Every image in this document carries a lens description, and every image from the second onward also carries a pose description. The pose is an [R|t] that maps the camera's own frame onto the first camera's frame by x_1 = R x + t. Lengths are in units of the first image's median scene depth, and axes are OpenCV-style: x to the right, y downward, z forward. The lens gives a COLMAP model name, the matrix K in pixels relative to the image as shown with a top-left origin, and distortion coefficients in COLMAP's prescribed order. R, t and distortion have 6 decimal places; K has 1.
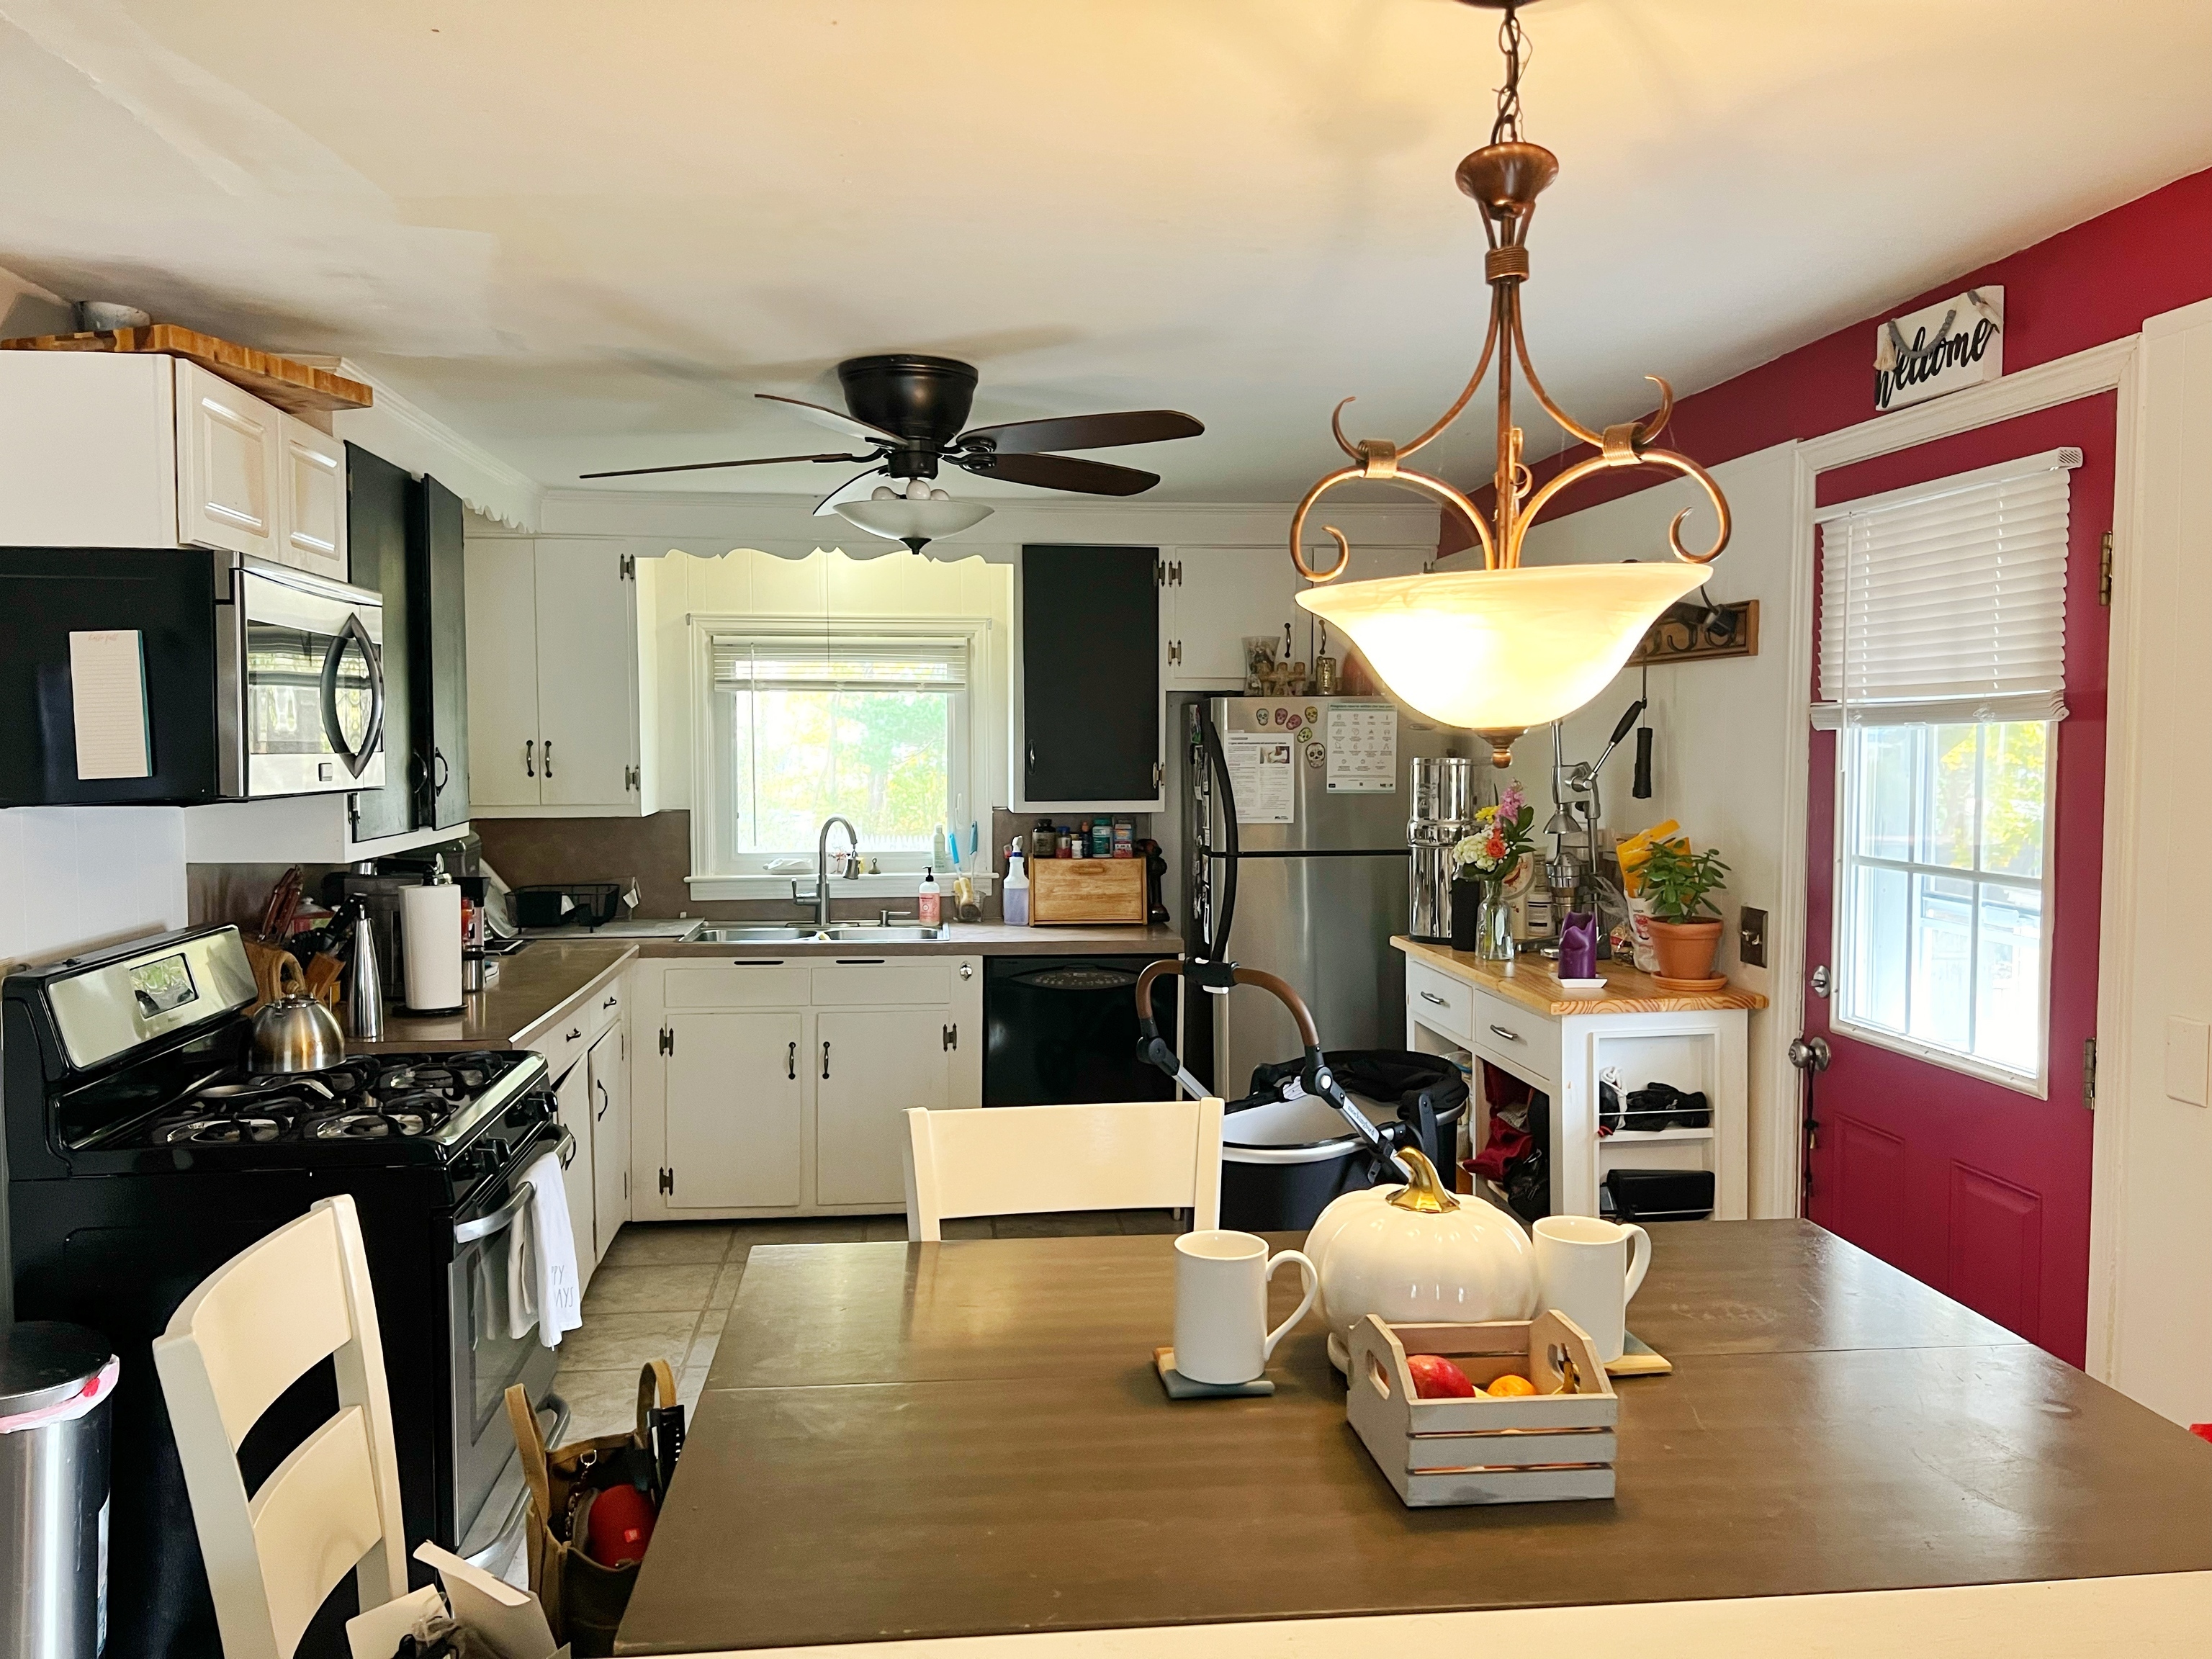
lens RADIAL K [[1652.2, 0, 1090.7], [0, 1652.2, 805.7], [0, 0, 1]] dist [0.071692, -0.085482]
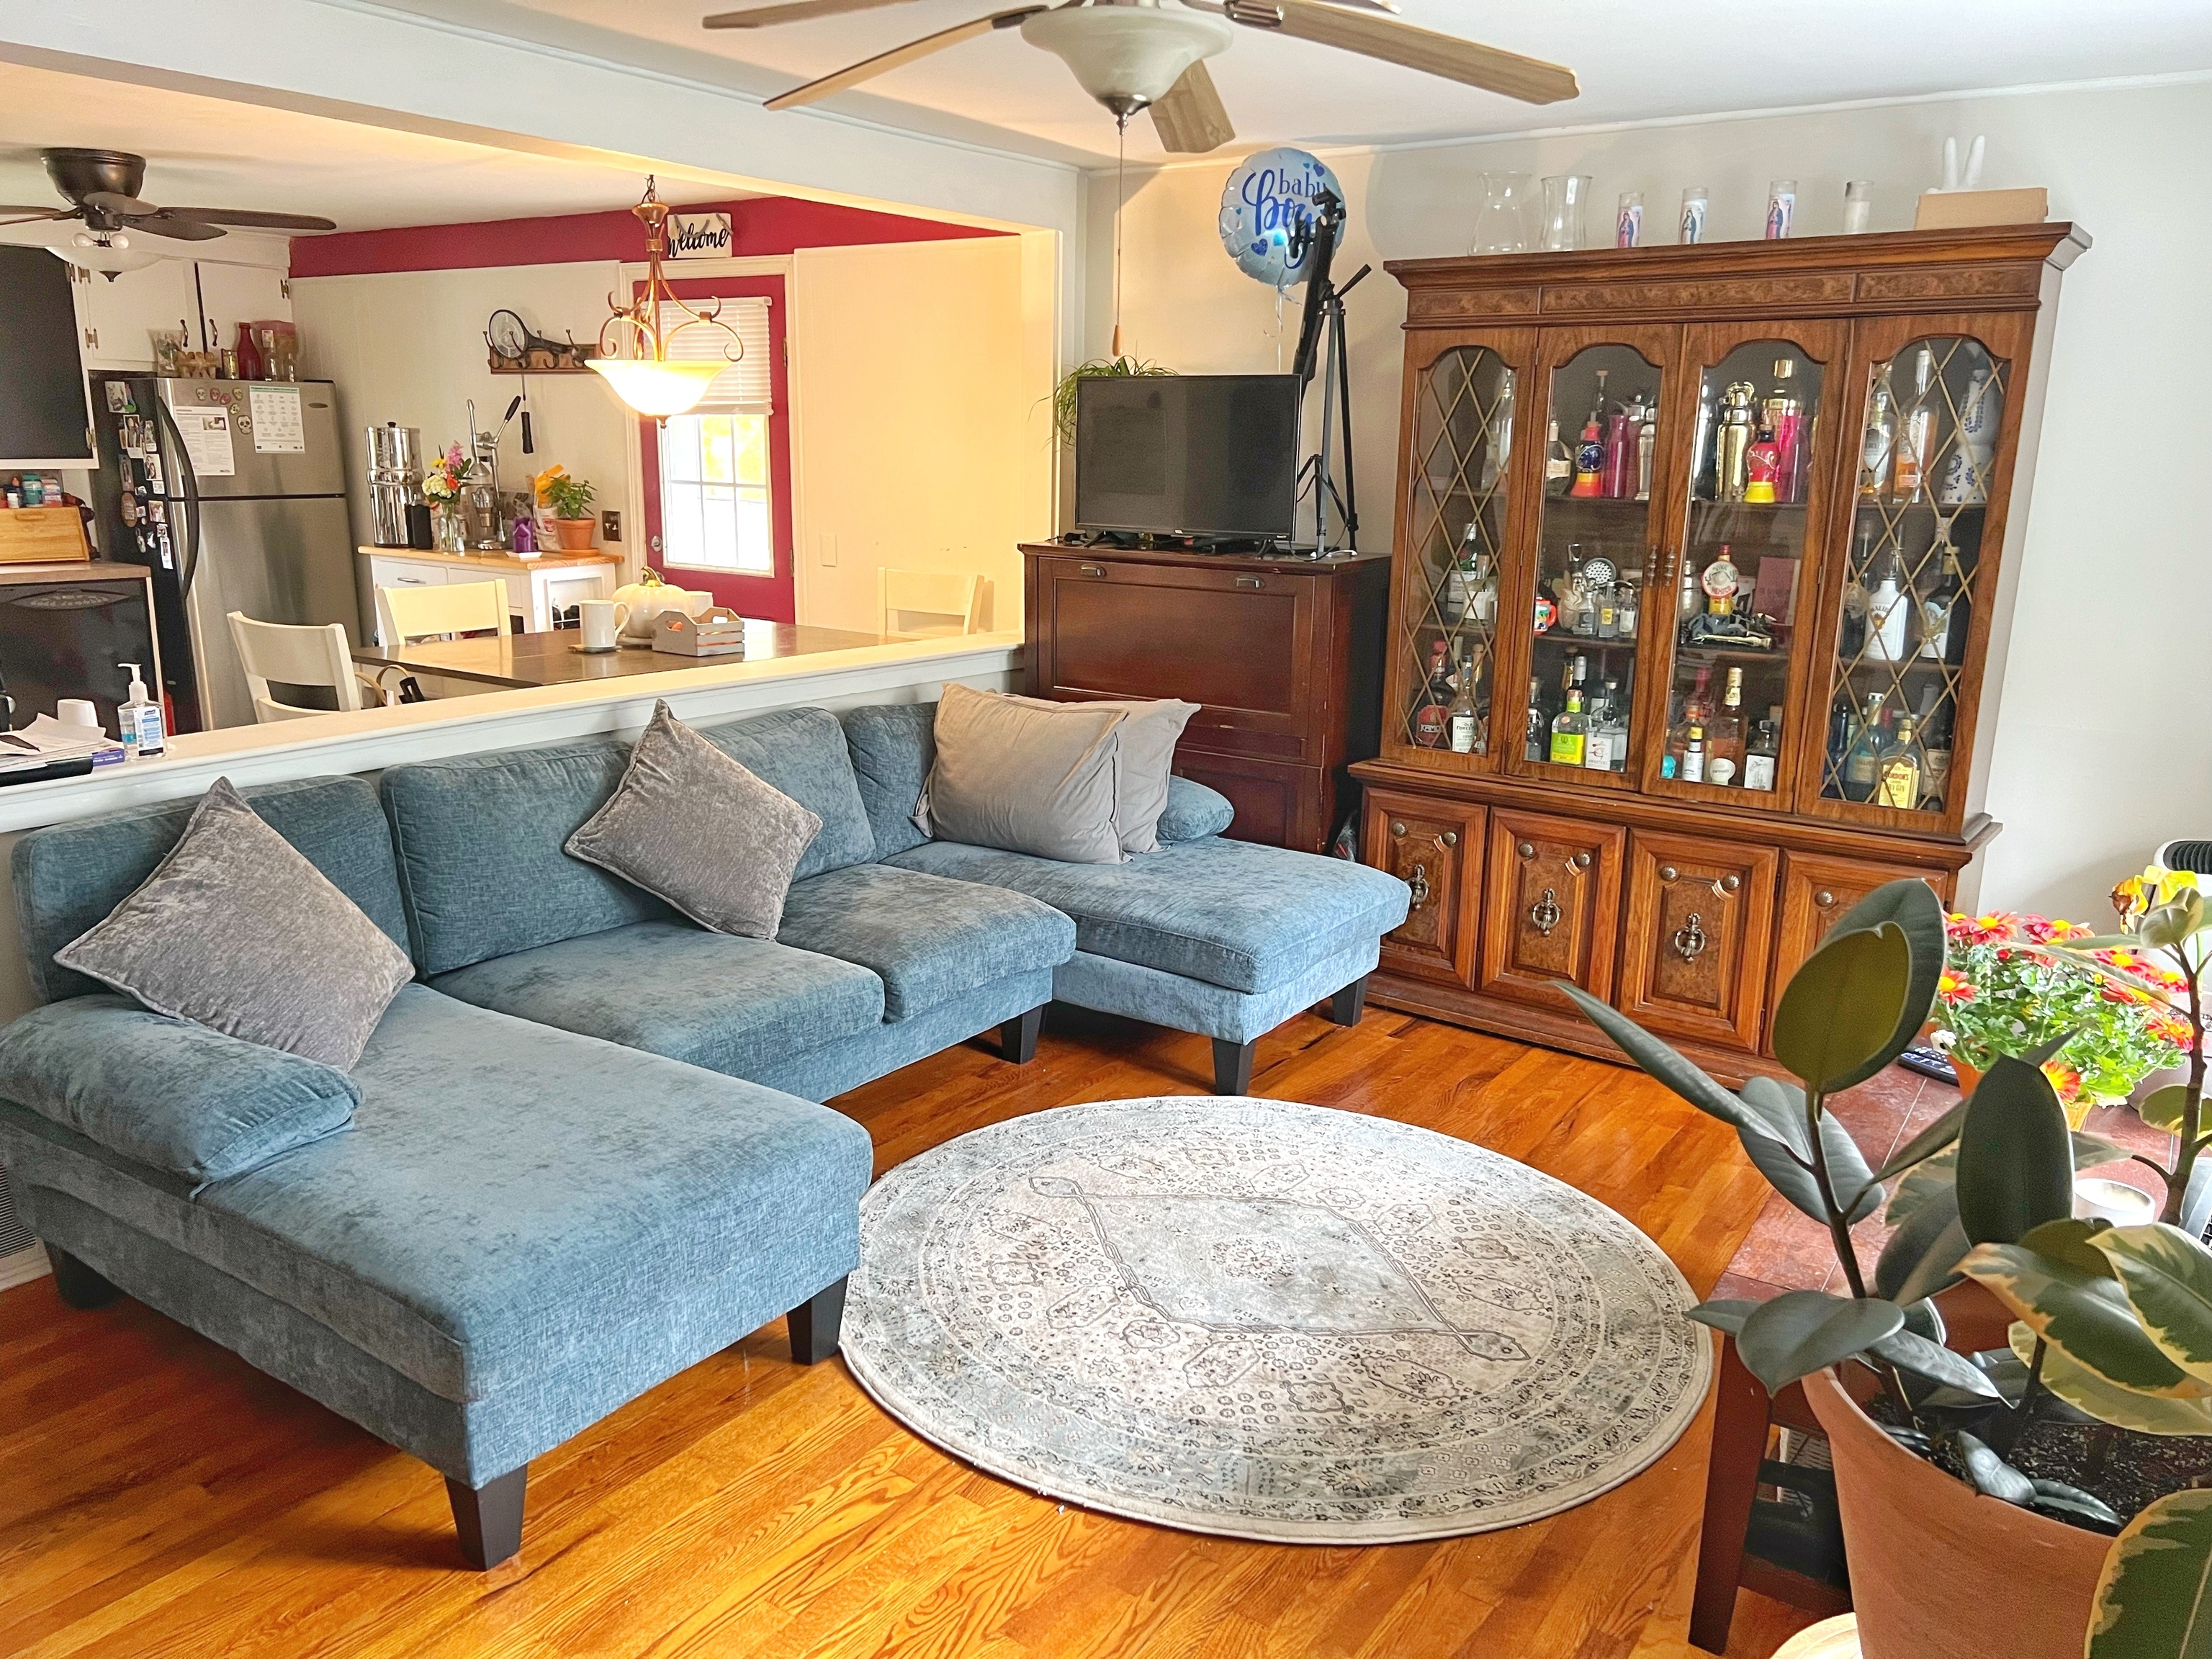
lens RADIAL K [[1652.2, 0, 1109.7], [0, 1652.2, 825.9], [0, 0, 1]] dist [0.071692, -0.085482]
pose [[0.653470, -0.164451, 0.738873, -0.627547], [0.015368, 0.978796, 0.204259, 0.029872], [-0.756797, -0.122122, 0.642141, -0.634332]]
